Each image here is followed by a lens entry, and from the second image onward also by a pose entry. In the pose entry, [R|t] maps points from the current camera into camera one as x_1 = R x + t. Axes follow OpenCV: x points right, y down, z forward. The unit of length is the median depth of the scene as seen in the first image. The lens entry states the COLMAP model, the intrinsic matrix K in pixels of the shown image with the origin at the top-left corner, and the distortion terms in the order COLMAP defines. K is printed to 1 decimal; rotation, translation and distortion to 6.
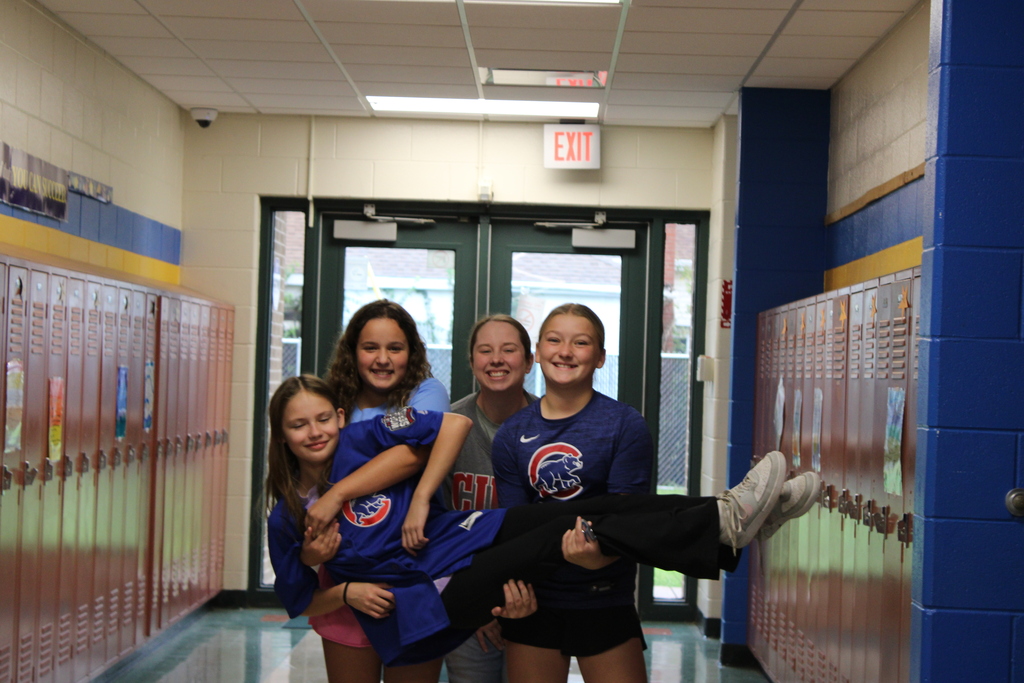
lens RADIAL K [[2387.3, 0, 512.4], [0, 2387.3, 343.0], [0, 0, 1]] dist [0.506079, 0.000000]
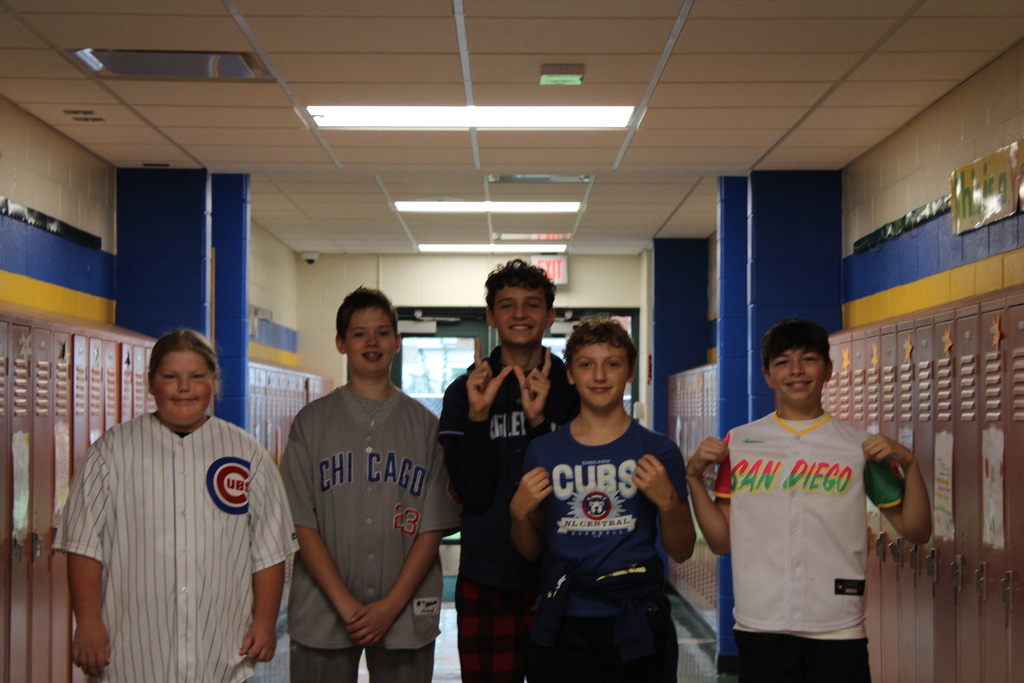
lens RADIAL K [[2387.3, 0, 513.1], [0, 2387.3, 351.9], [0, 0, 1]] dist [0.506079, 0.000000]
pose [[0.999455, -0.028738, 0.016270, -0.024650], [0.028950, 0.999497, -0.012944, -0.009362], [-0.015889, 0.013408, 0.999784, -0.534987]]
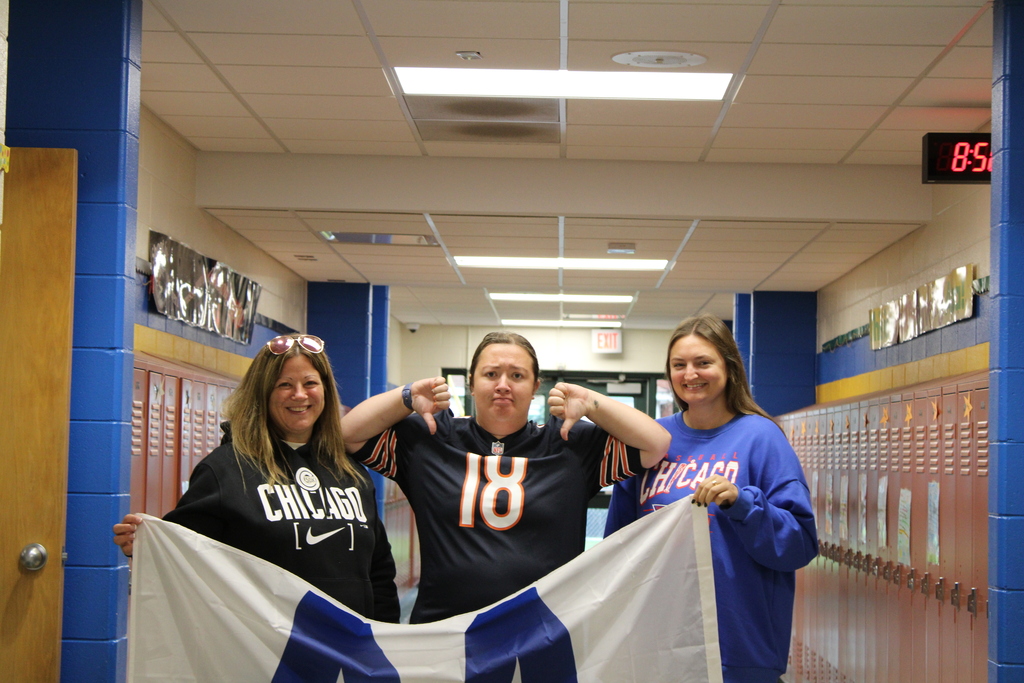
lens RADIAL K [[2387.3, 0, 517.3], [0, 2387.3, 335.4], [0, 0, 1]] dist [0.506079, 0.000000]
pose [[0.999953, -0.008793, -0.004114, -0.037642], [0.008628, 0.999217, -0.038603, -0.014082], [0.004450, 0.038566, 0.999246, -0.877129]]
